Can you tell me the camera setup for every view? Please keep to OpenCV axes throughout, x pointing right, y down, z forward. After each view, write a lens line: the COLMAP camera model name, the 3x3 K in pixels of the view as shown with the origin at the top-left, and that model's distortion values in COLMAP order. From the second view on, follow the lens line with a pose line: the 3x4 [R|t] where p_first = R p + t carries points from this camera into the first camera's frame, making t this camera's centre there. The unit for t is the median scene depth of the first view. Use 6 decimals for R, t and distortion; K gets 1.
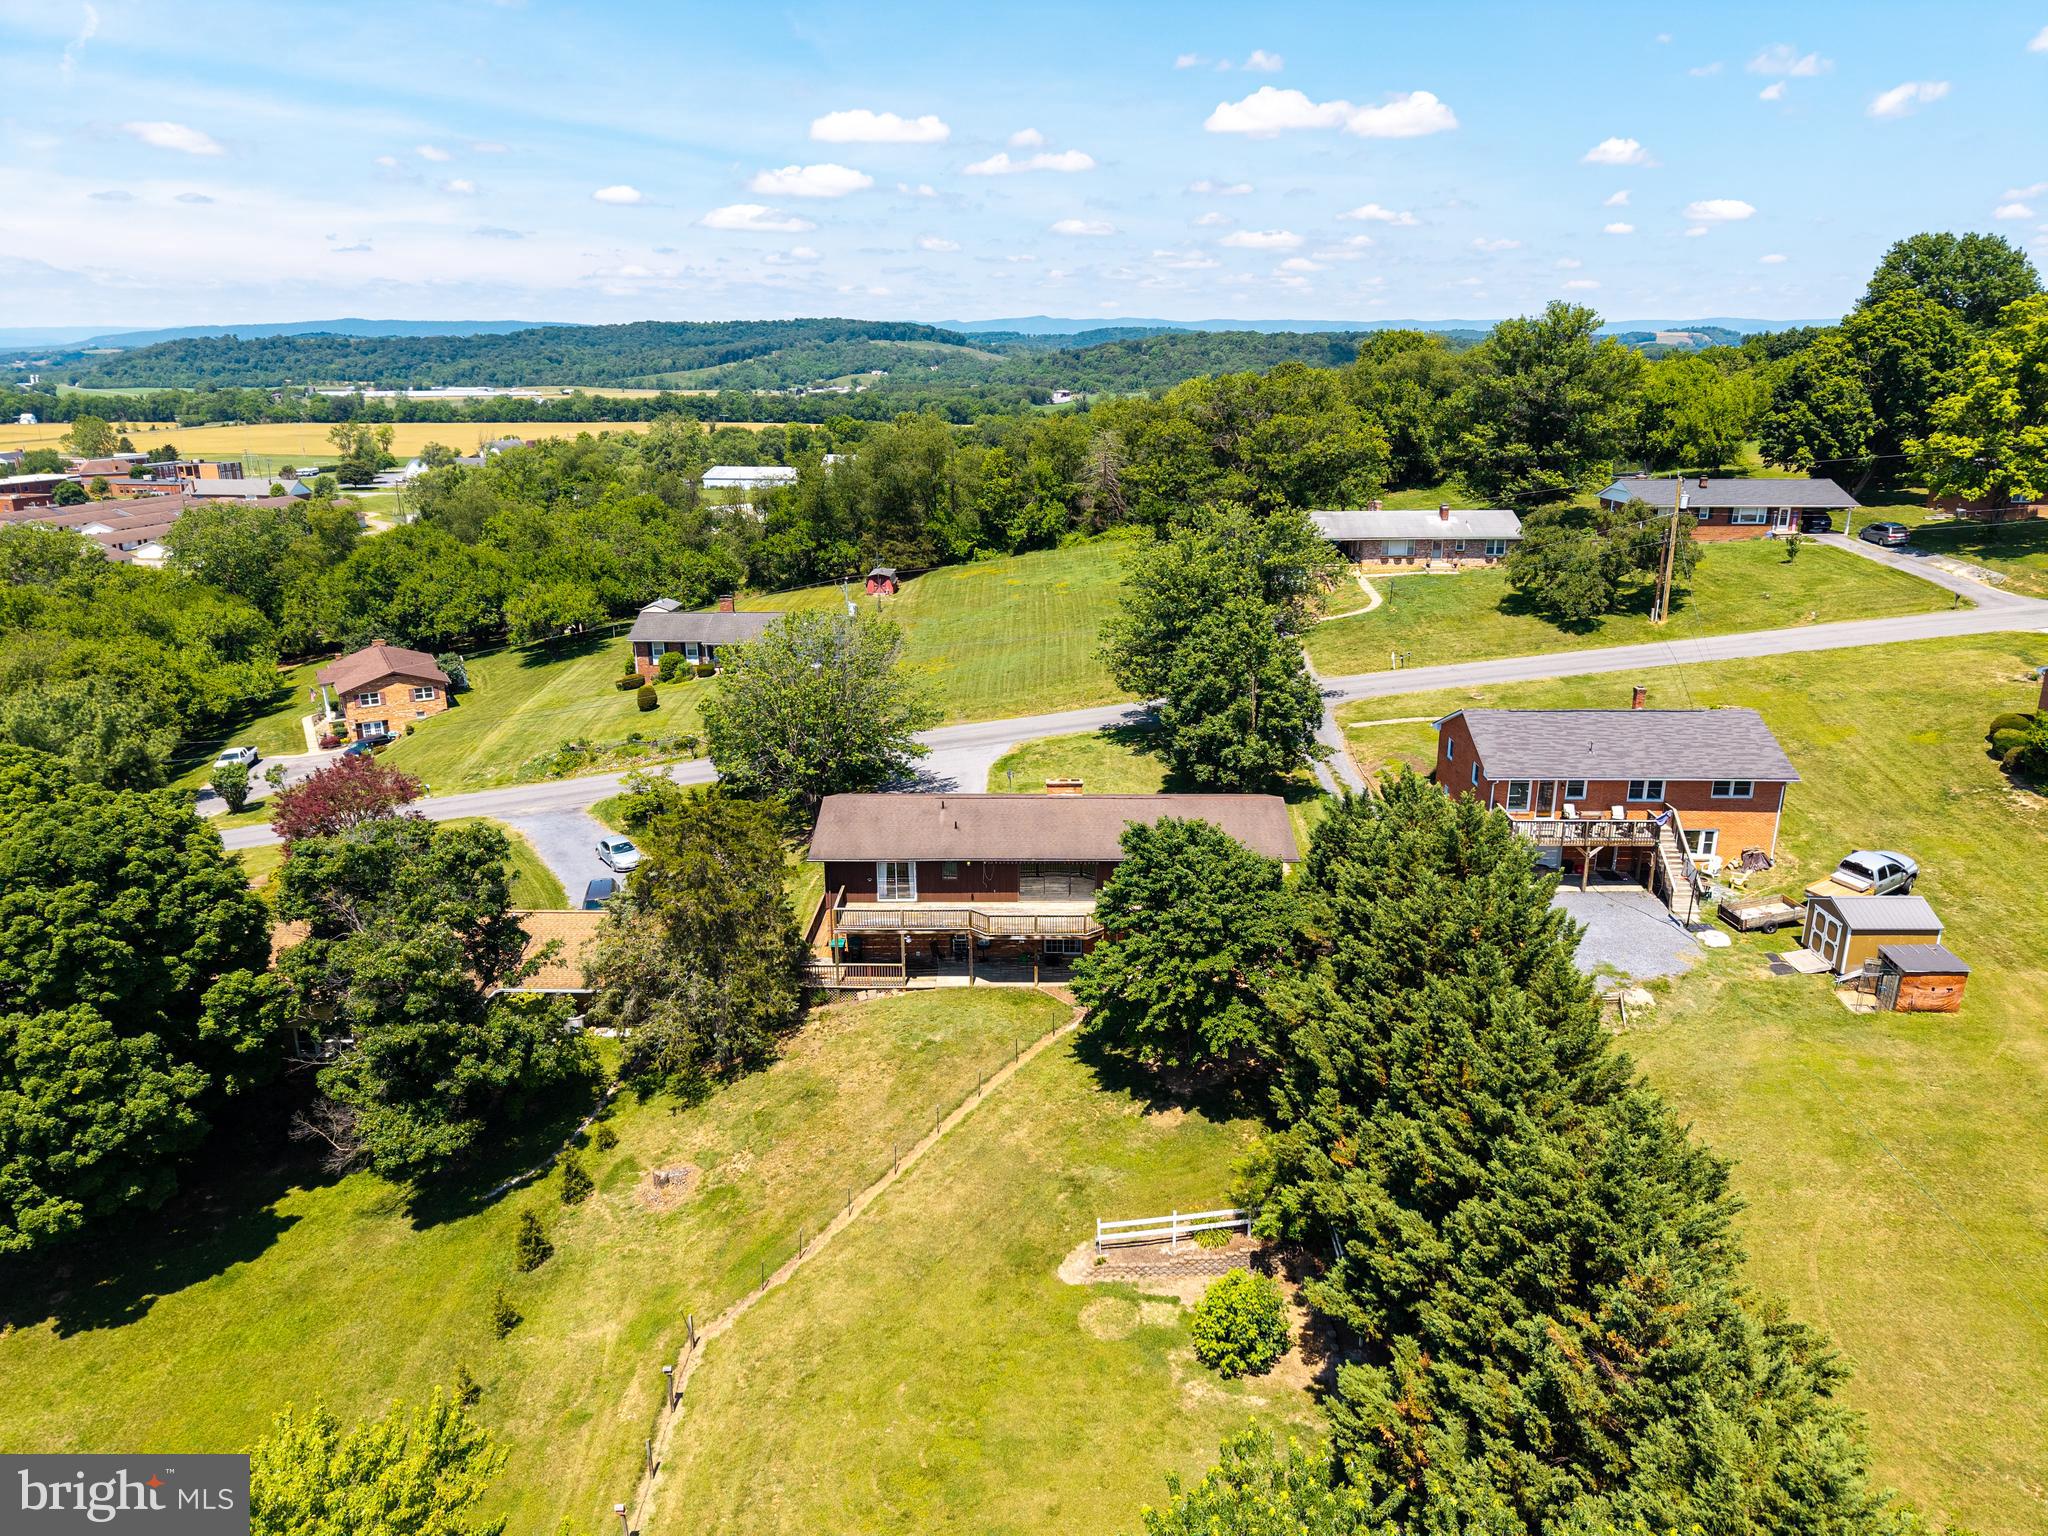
lens RADIAL K [[1364.9, 0, 1031.9], [0, 1364.9, 776.7], [0, 0, 1]] dist [0.024435, -0.026082]
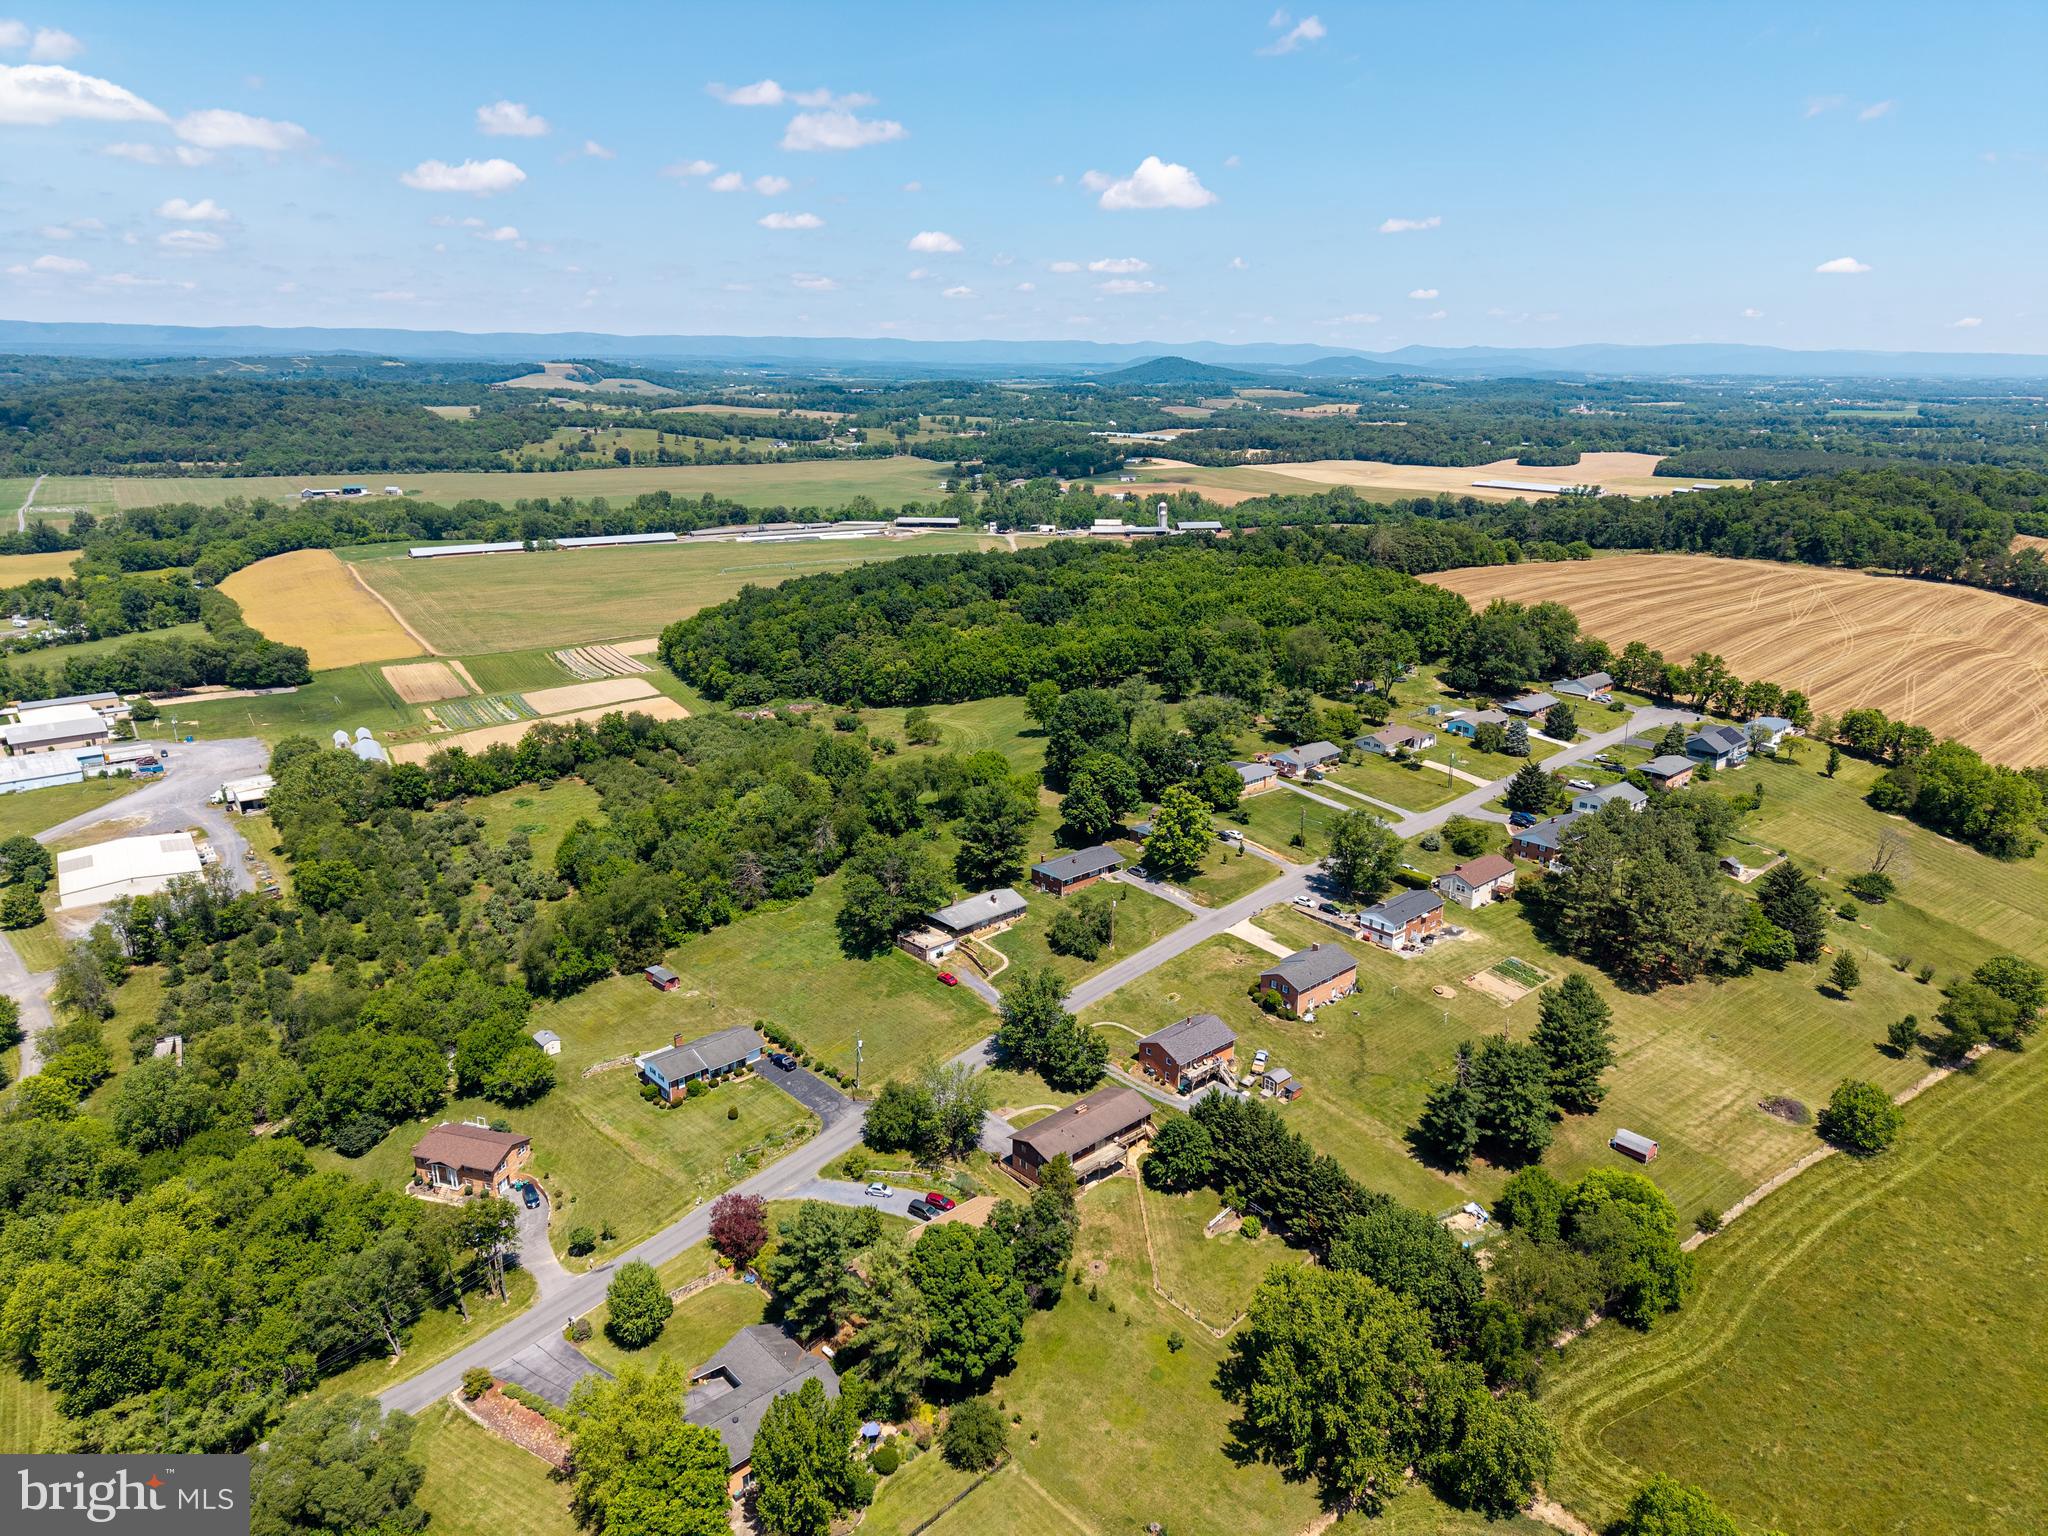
lens RADIAL K [[1364.9, 0, 1031.9], [0, 1364.9, 776.7], [0, 0, 1]] dist [0.024435, -0.026082]
pose [[0.726905, -0.192618, 0.659172, -1.721131], [0.194174, 0.978339, 0.071756, -0.859981], [-0.658715, 0.075834, 0.748561, -1.150181]]
